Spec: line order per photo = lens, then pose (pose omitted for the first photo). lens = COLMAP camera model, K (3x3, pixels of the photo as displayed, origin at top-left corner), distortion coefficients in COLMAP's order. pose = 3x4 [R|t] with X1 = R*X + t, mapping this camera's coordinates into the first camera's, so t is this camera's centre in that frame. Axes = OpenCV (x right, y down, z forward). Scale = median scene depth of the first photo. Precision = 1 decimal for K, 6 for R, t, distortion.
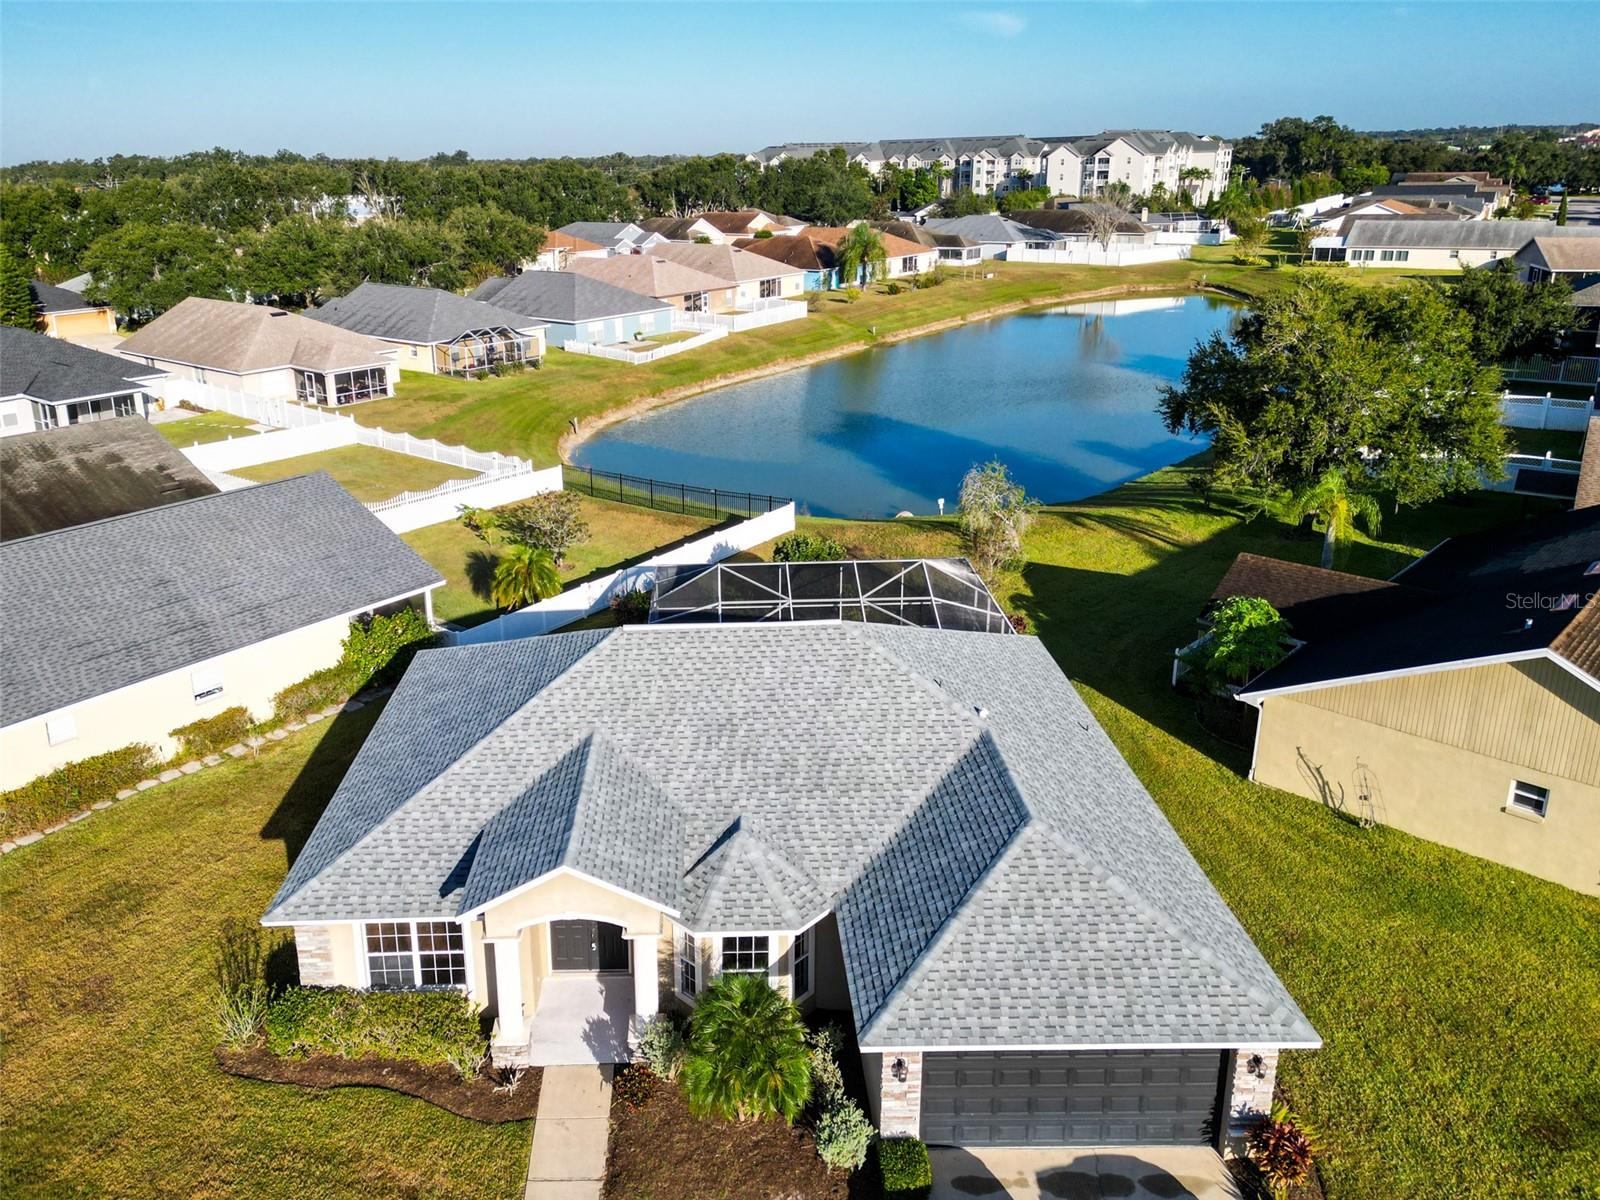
lens RADIAL K [[1196.3, 0, 701.4], [0, 1196.3, 595.4], [0, 0, 1]] dist [0.044777, 0.002449]
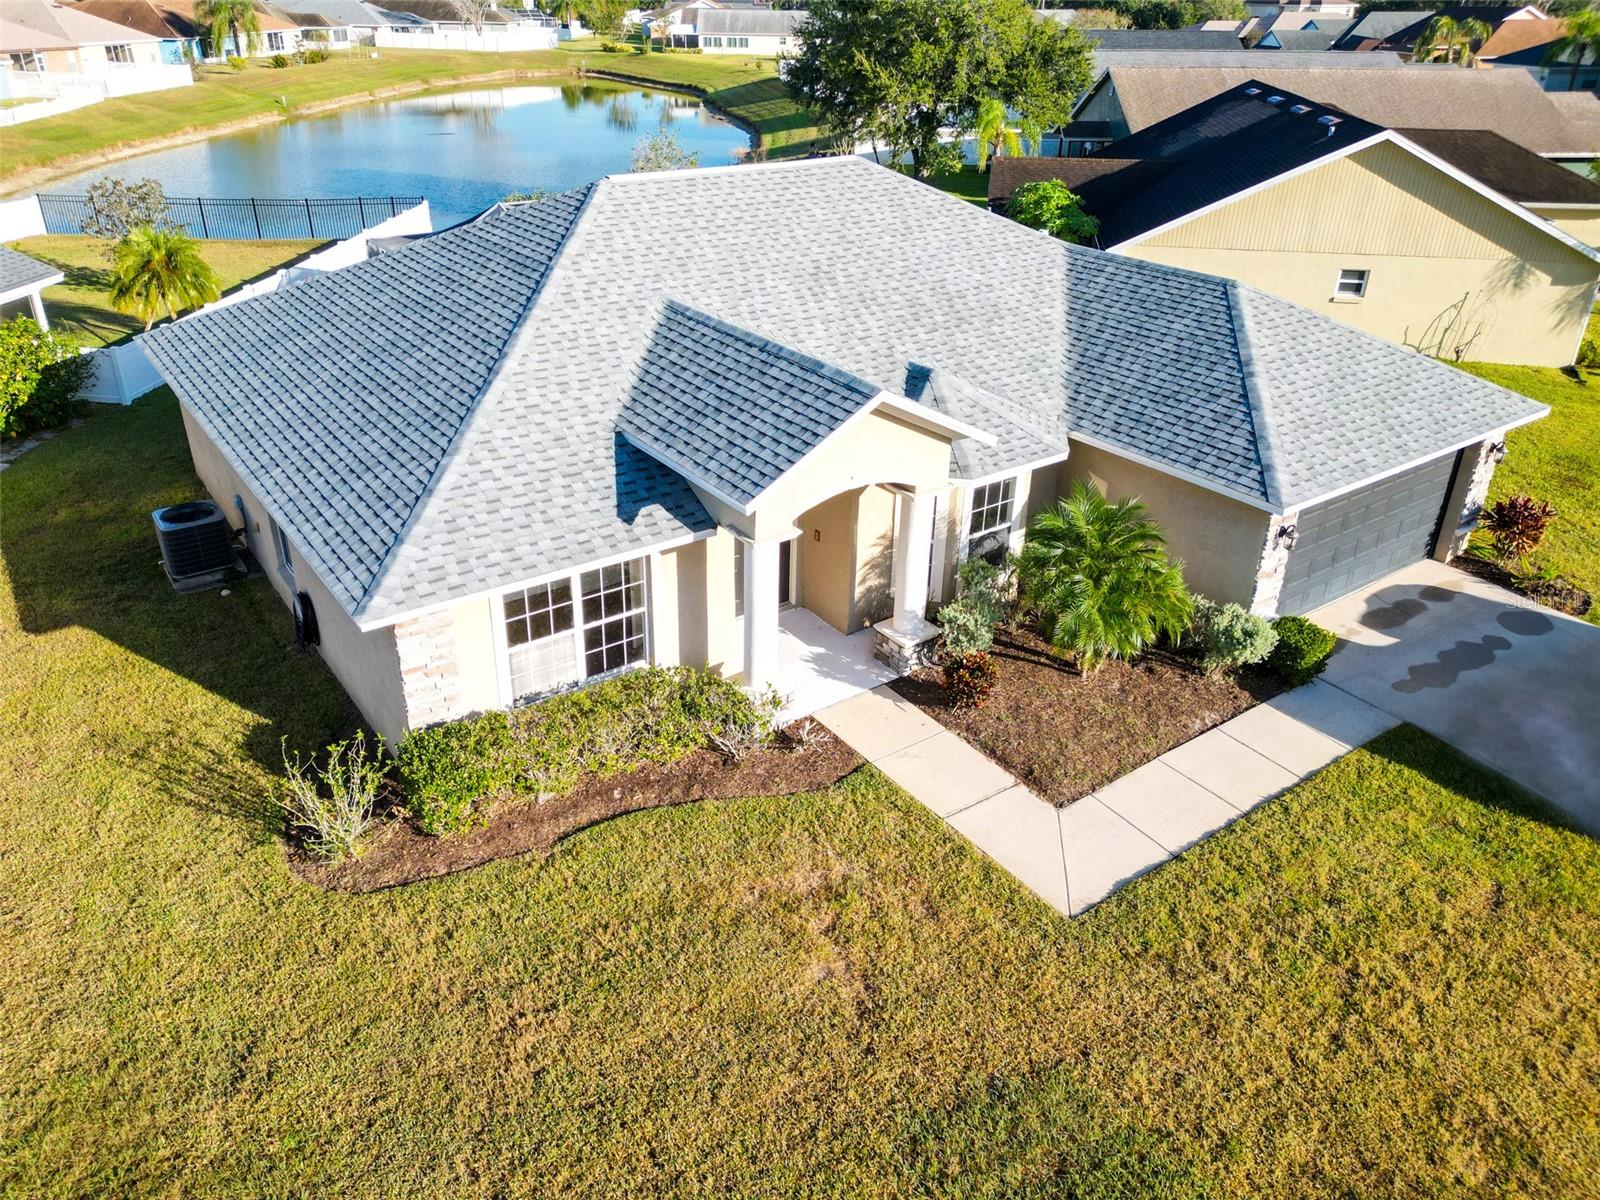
lens RADIAL K [[1109.9, 0, 800.0], [0, 1109.9, 600.0], [0, 0, 1]] dist [0.092798, -0.086356]
pose [[0.809784, -0.243966, 0.533601, -0.457801], [0.163866, 0.967303, 0.193578, 0.185034], [-0.563381, -0.069317, 0.823284, 0.438105]]
